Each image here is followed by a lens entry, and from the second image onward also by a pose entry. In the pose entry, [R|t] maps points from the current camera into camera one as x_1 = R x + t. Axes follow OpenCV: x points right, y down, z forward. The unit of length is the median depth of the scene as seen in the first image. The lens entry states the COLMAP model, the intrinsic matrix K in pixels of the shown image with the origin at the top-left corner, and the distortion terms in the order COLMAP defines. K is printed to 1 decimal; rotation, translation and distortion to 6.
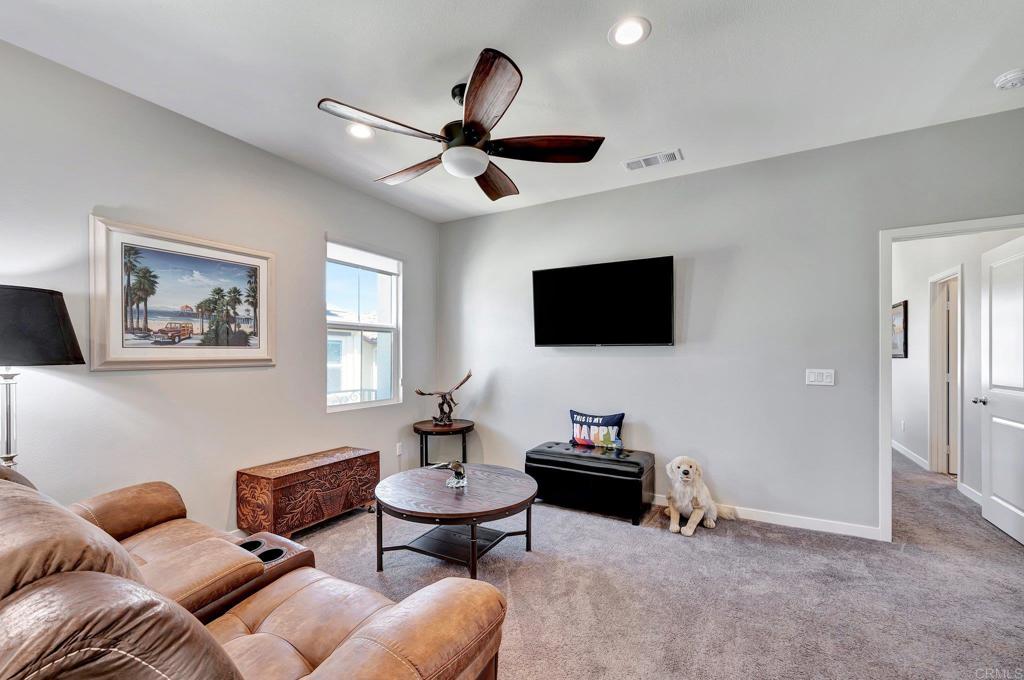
lens RADIAL K [[435.7, 0, 508.3], [0, 435.7, 357.8], [0, 0, 1]] dist [-0.000156, 0.000144]
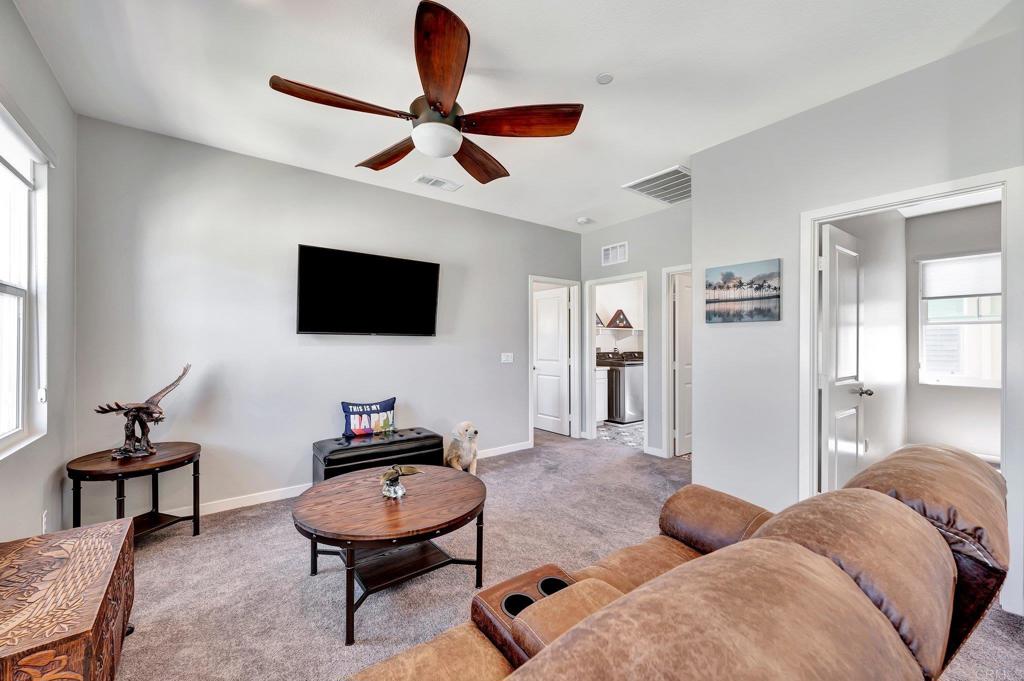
lens RADIAL K [[404.0, 0, 510.4], [0, 404.0, 346.6], [0, 0, 1]] dist [-0.000560, 0.000031]
pose [[0.379772, -0.001821, 0.925078, -0.703073], [0.004312, 0.999991, 0.000199, 0.001157], [-0.925070, 0.003913, 0.379777, 0.437588]]
